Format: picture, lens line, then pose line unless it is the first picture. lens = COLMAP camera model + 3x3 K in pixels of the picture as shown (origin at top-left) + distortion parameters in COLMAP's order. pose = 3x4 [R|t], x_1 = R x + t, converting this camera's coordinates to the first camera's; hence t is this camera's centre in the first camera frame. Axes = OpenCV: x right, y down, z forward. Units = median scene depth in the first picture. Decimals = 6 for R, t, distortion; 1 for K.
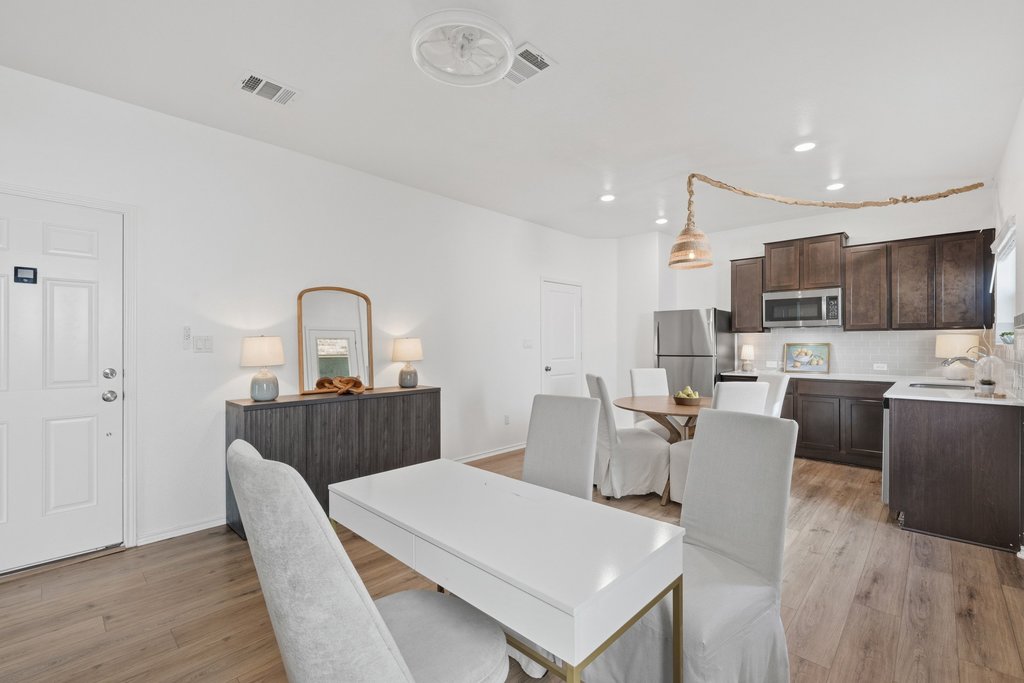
lens RADIAL K [[418.1, 0, 512.0], [0, 418.1, 341.5], [0, 0, 1]] dist [-0.001215, 0.000016]
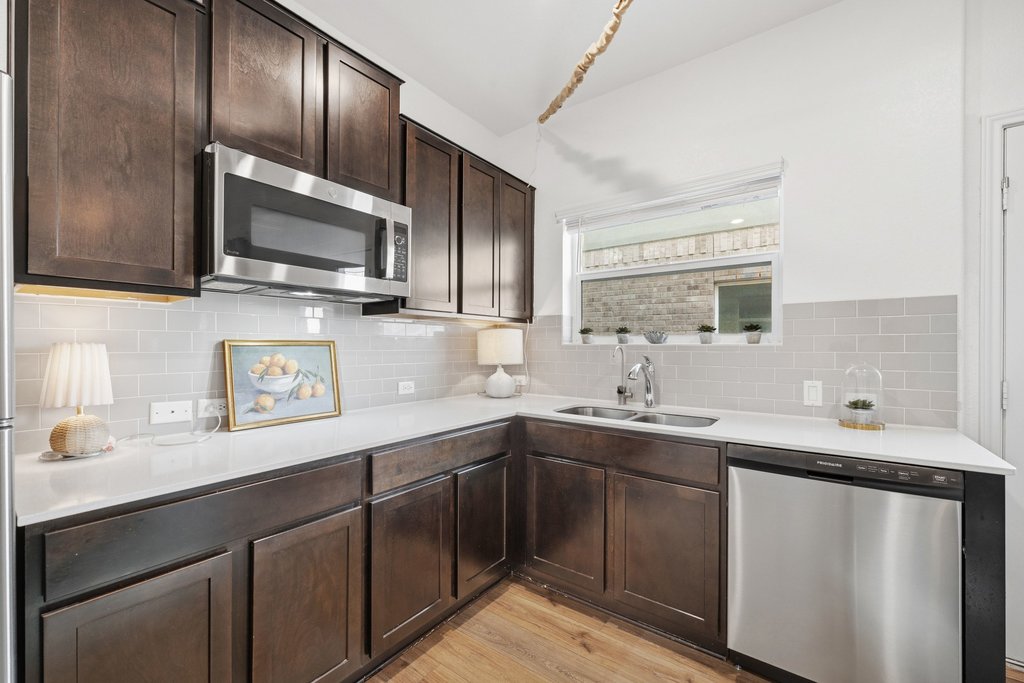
lens RADIAL K [[418.1, 0, 512.0], [0, 418.1, 341.5], [0, 0, 1]] dist [-0.001215, 0.000016]
pose [[-0.151239, 0.009793, 0.988449, 0.322030], [-0.008306, 0.999903, -0.011177, 0.008057], [-0.988462, -0.009901, -0.151143, 0.866109]]
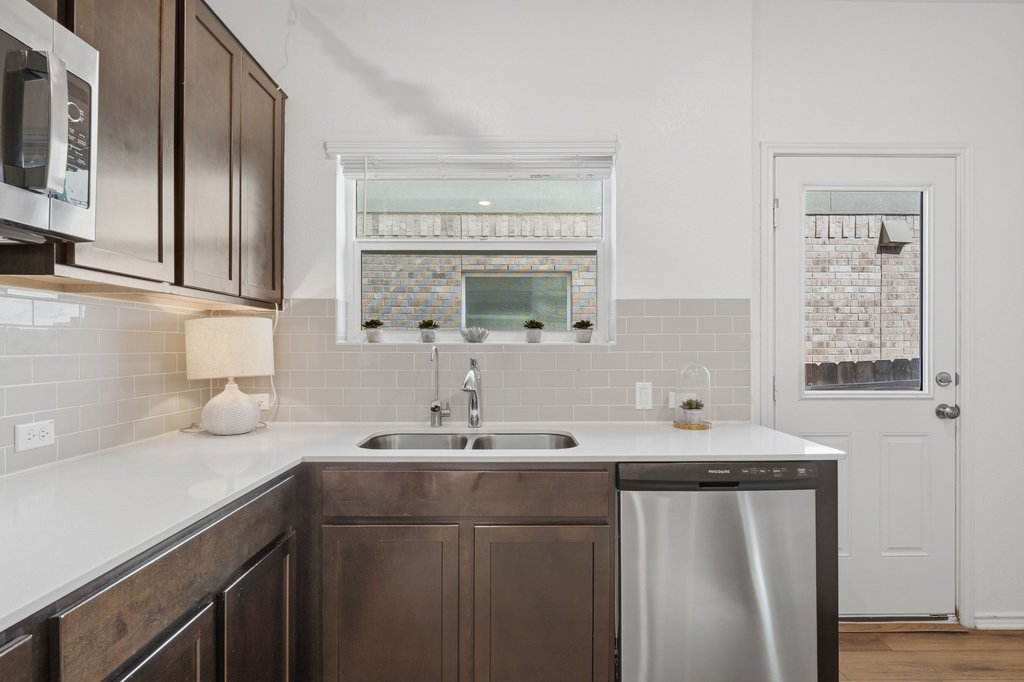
lens RADIAL K [[517.7, 0, 512.0], [0, 517.7, 341.0], [0, 0, 1]] dist [-0.002229, -0.000591]
pose [[-0.719768, 0.006318, 0.694186, 0.430933], [-0.004503, 0.999895, -0.013770, 0.008489], [-0.694200, -0.013037, -0.719664, 0.934152]]
